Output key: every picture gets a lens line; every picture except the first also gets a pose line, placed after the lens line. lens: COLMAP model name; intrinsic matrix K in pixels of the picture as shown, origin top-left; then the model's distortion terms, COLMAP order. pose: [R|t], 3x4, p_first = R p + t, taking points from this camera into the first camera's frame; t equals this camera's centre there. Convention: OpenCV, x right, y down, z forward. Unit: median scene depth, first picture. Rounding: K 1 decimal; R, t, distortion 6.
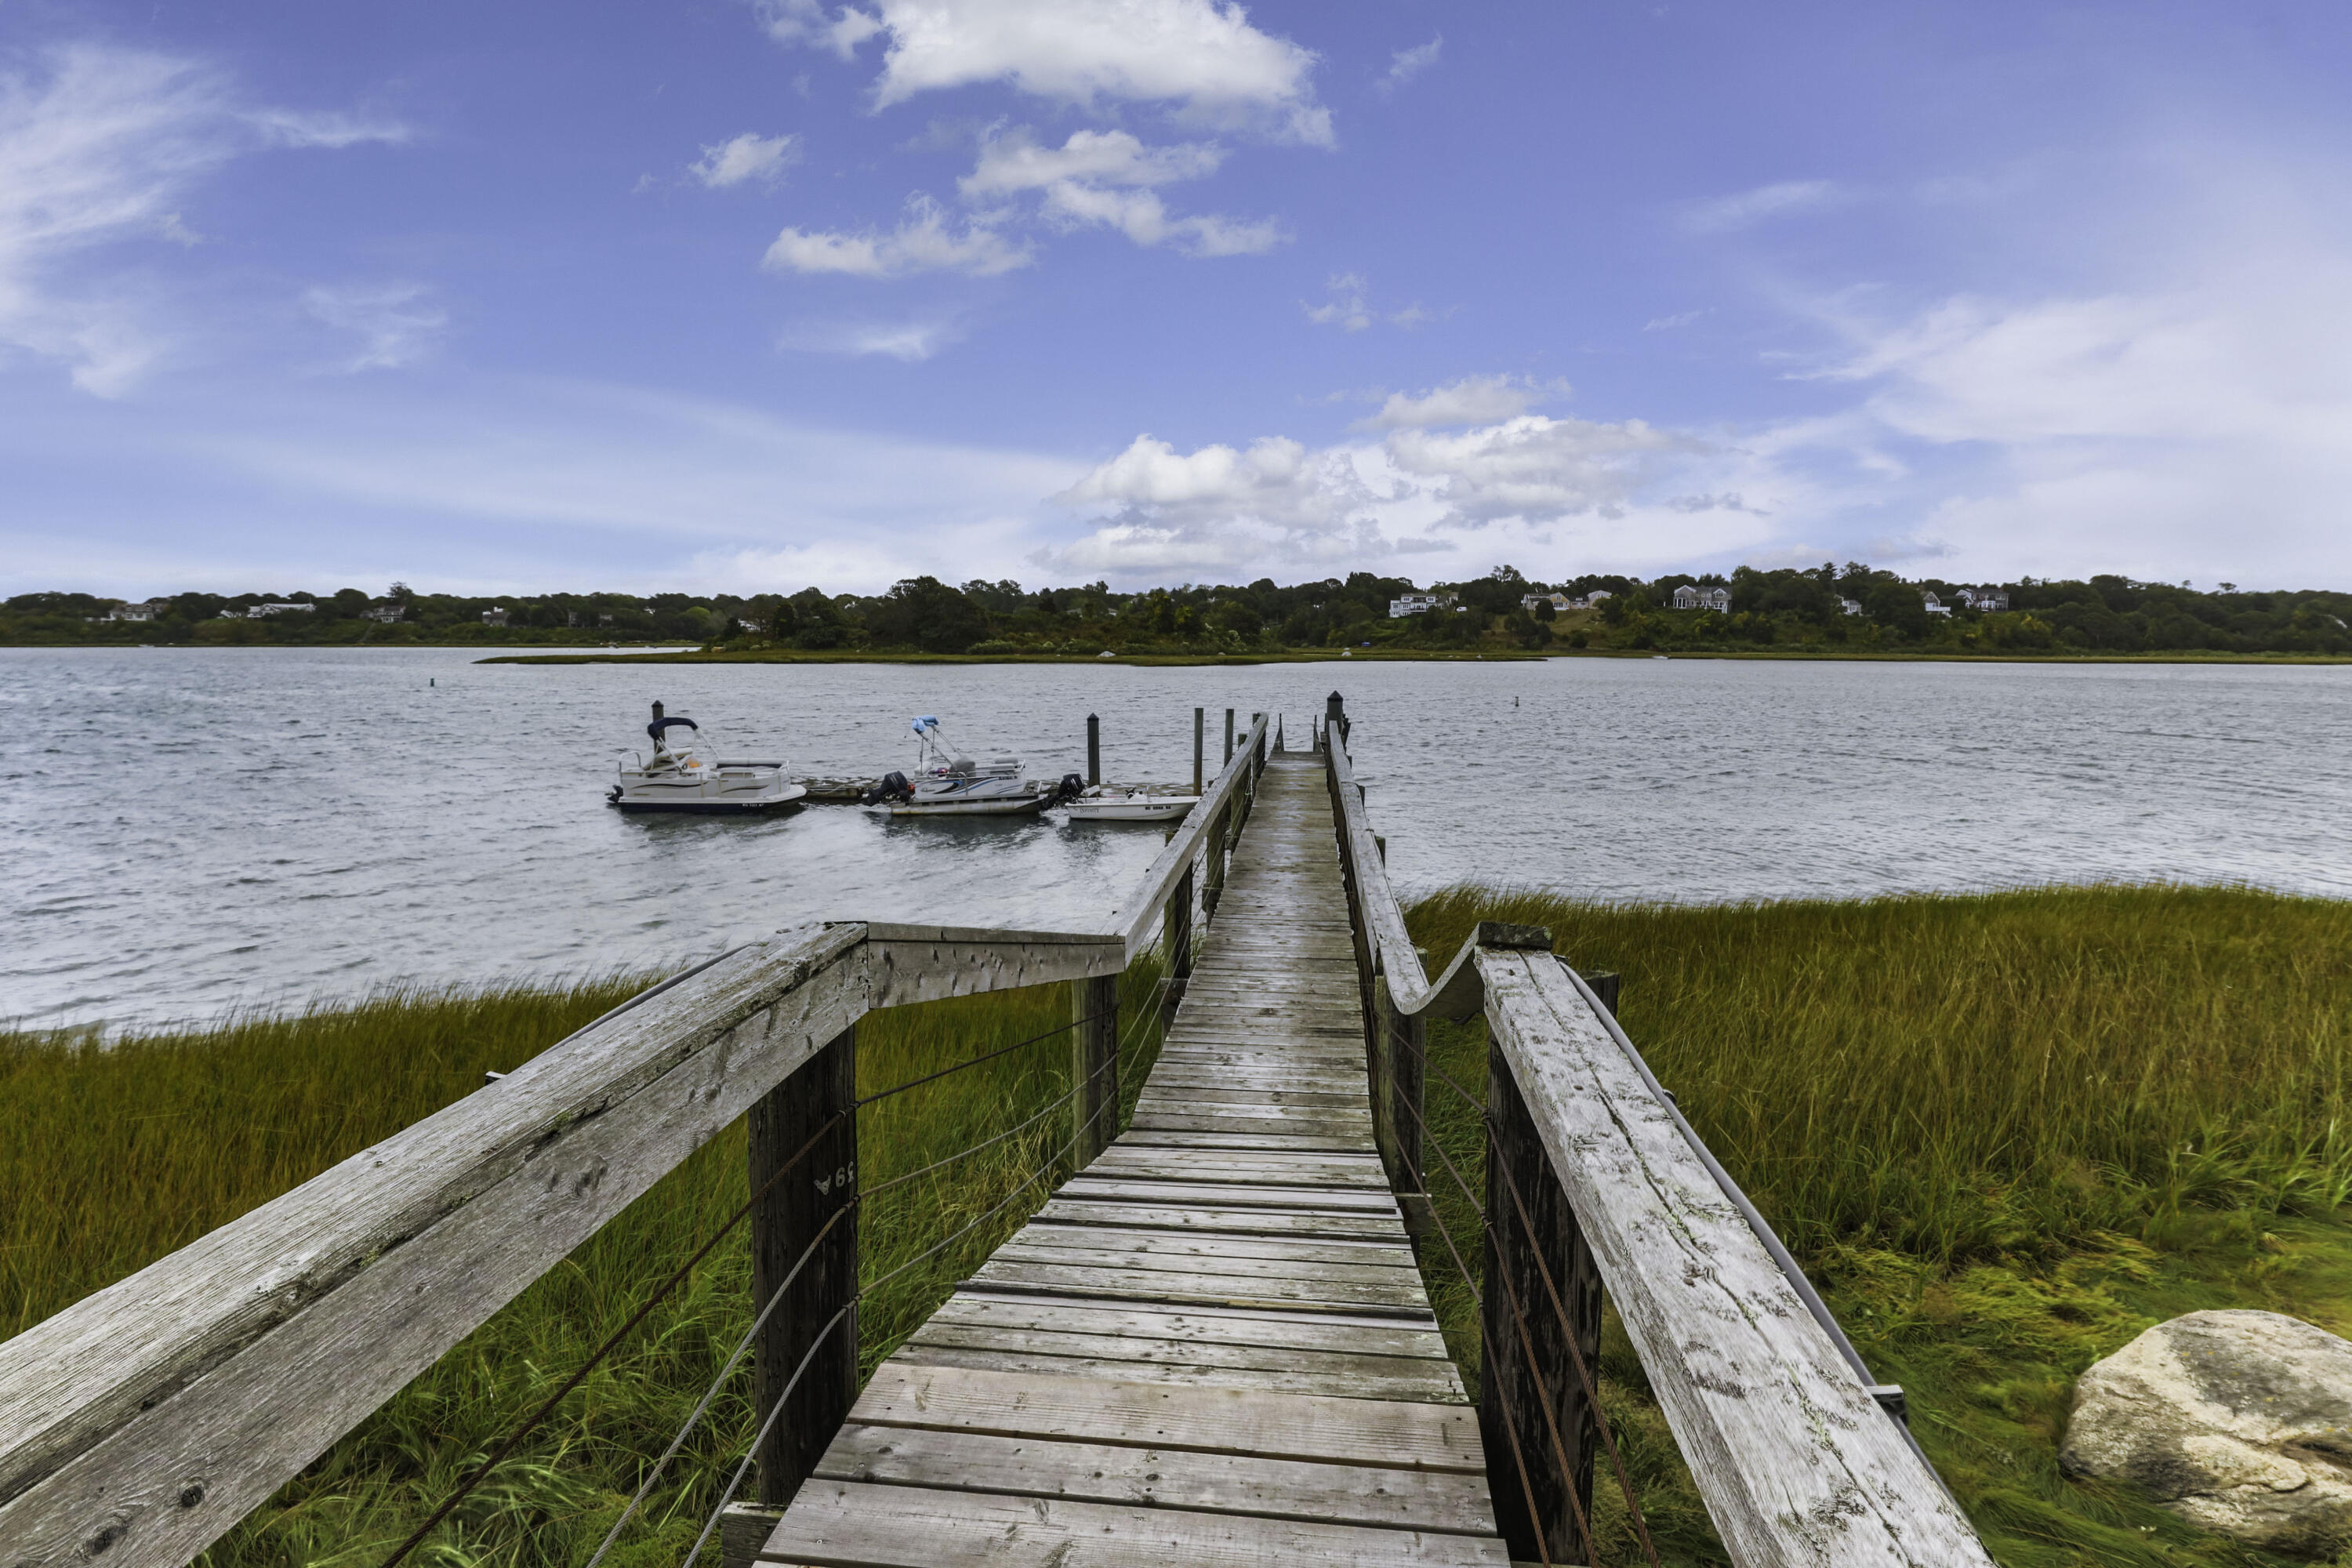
lens RADIAL K [[1225.1, 0, 1206.8], [0, 1225.1, 780.9], [0, 0, 1]] dist [-0.004188, -0.001111]
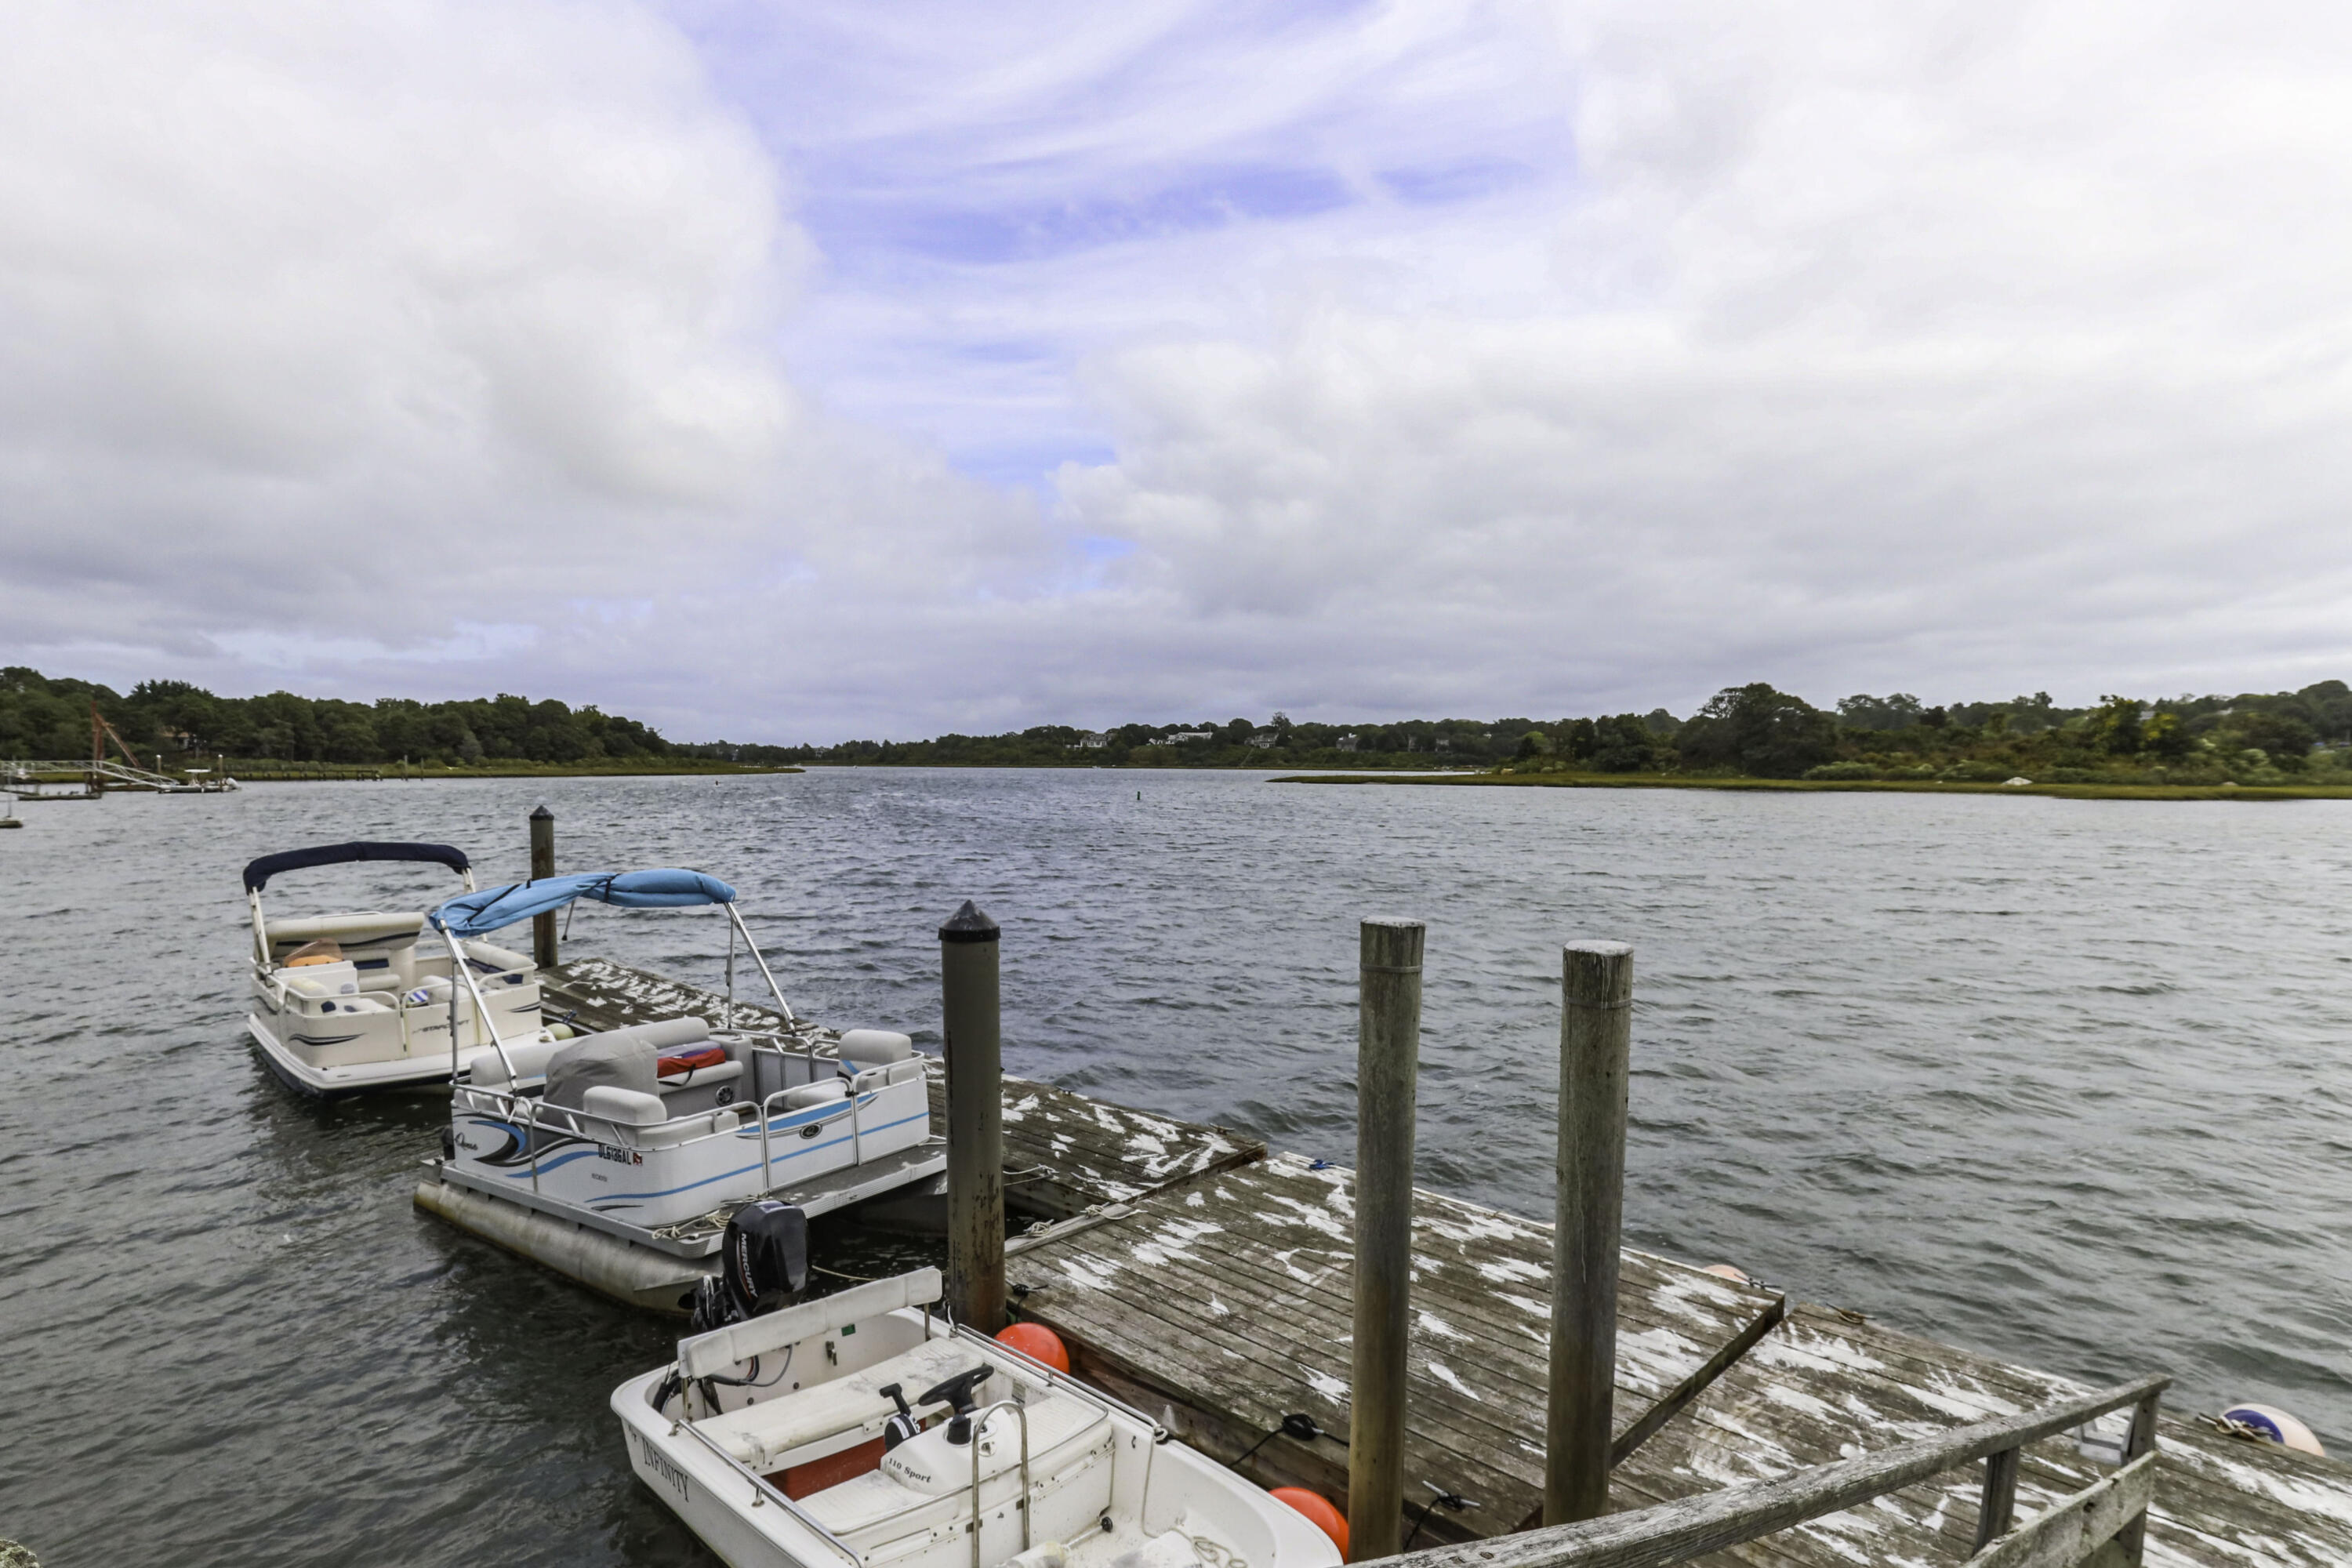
lens RADIAL K [[1225.1, 0, 1206.8], [0, 1225.1, 780.9], [0, 0, 1]] dist [-0.004188, -0.001111]
pose [[0.765686, 0.010338, -0.643131, 0.011304], [-0.078534, 0.993893, -0.077523, -0.009091], [0.638402, 0.109866, 0.761822, 0.121382]]
